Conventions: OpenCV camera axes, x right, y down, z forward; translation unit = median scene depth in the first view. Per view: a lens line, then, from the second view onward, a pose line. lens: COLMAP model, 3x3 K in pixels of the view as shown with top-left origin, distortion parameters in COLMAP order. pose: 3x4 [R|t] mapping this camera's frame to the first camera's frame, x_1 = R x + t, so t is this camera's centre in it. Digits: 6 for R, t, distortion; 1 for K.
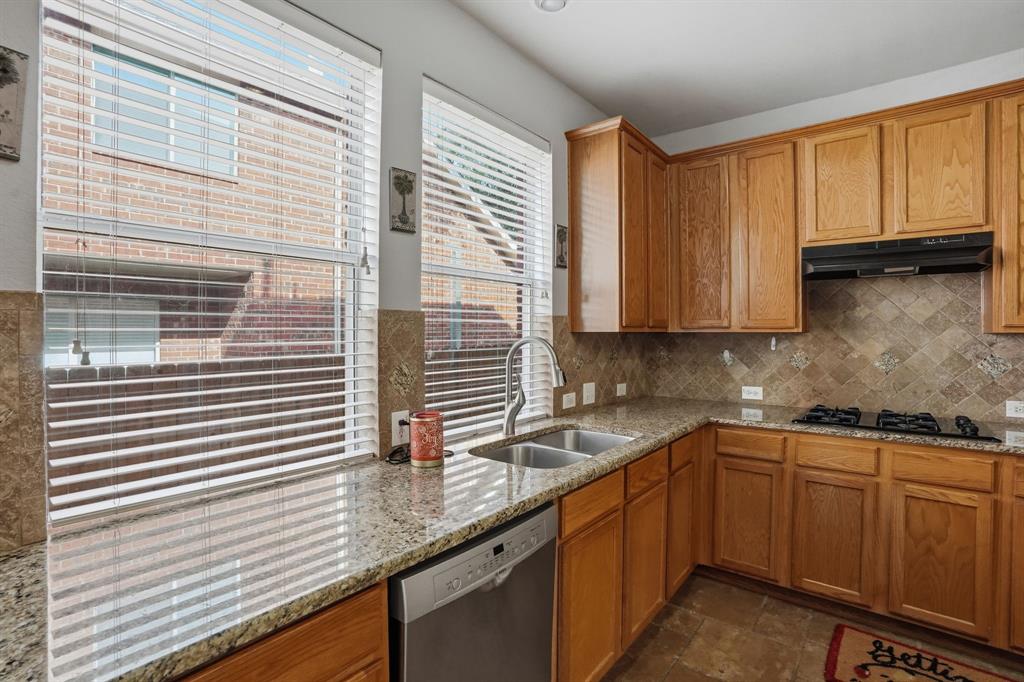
lens RADIAL K [[487.5, 0, 513.3], [0, 487.5, 338.4], [0, 0, 1]] dist [-0.066646, 0.026120]
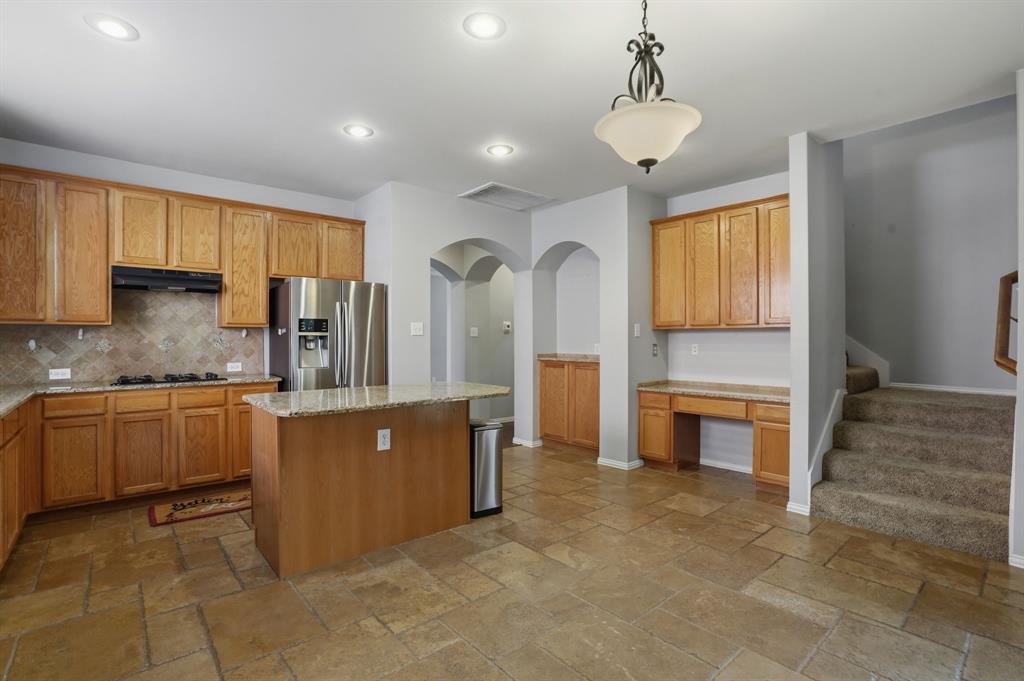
lens RADIAL K [[487.5, 0, 513.3], [0, 487.5, 337.9], [0, 0, 1]] dist [-0.066646, 0.026120]
pose [[0.193524, 0.003173, 0.981090, -0.566714], [0.012519, 0.999905, -0.005703, 0.051882], [-0.981016, 0.013386, 0.193466, -0.469477]]
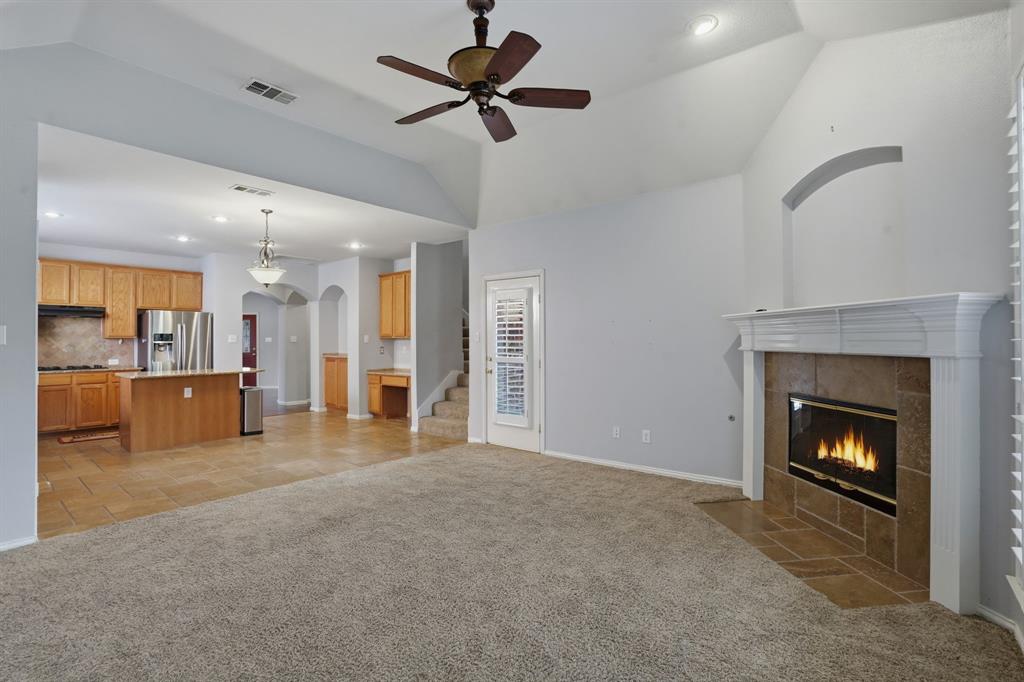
lens RADIAL K [[484.9, 0, 514.3], [0, 484.9, 330.7], [0, 0, 1]] dist [-0.063761, 0.026001]
pose [[0.028689, 0.020890, 0.999370, -1.876130], [0.016373, 0.999638, -0.021365, 0.046664], [-0.999454, 0.016976, 0.028337, -1.689758]]
